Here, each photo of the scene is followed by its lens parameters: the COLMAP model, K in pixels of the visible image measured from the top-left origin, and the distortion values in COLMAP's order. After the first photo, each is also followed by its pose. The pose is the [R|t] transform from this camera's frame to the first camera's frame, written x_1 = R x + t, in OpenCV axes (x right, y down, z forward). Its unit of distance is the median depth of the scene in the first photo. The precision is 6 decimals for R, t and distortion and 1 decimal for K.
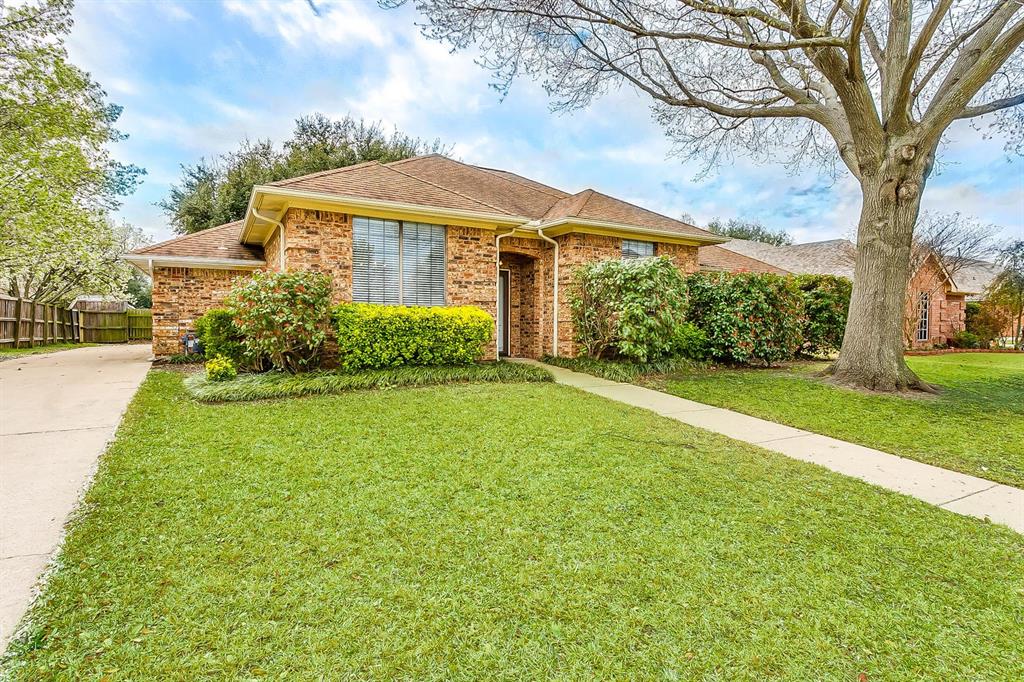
lens RADIAL K [[494.4, 0, 509.8], [0, 494.4, 328.2], [0, 0, 1]] dist [0.000642, 0.000123]
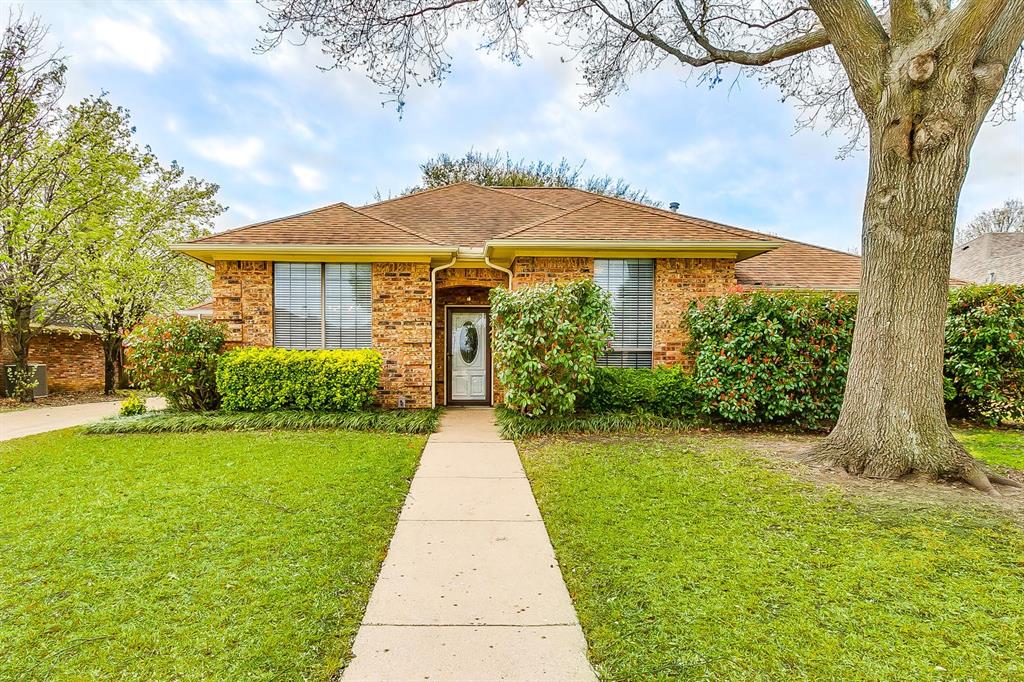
lens RADIAL K [[564.6, 0, 507.8], [0, 564.6, 380.9], [0, 0, 1]] dist [-0.001251, -0.000239]
pose [[0.887632, 0.008545, -0.460475, 0.619390], [-0.004220, 0.999937, 0.010421, 0.003757], [0.460535, -0.007307, 0.887612, 0.174632]]
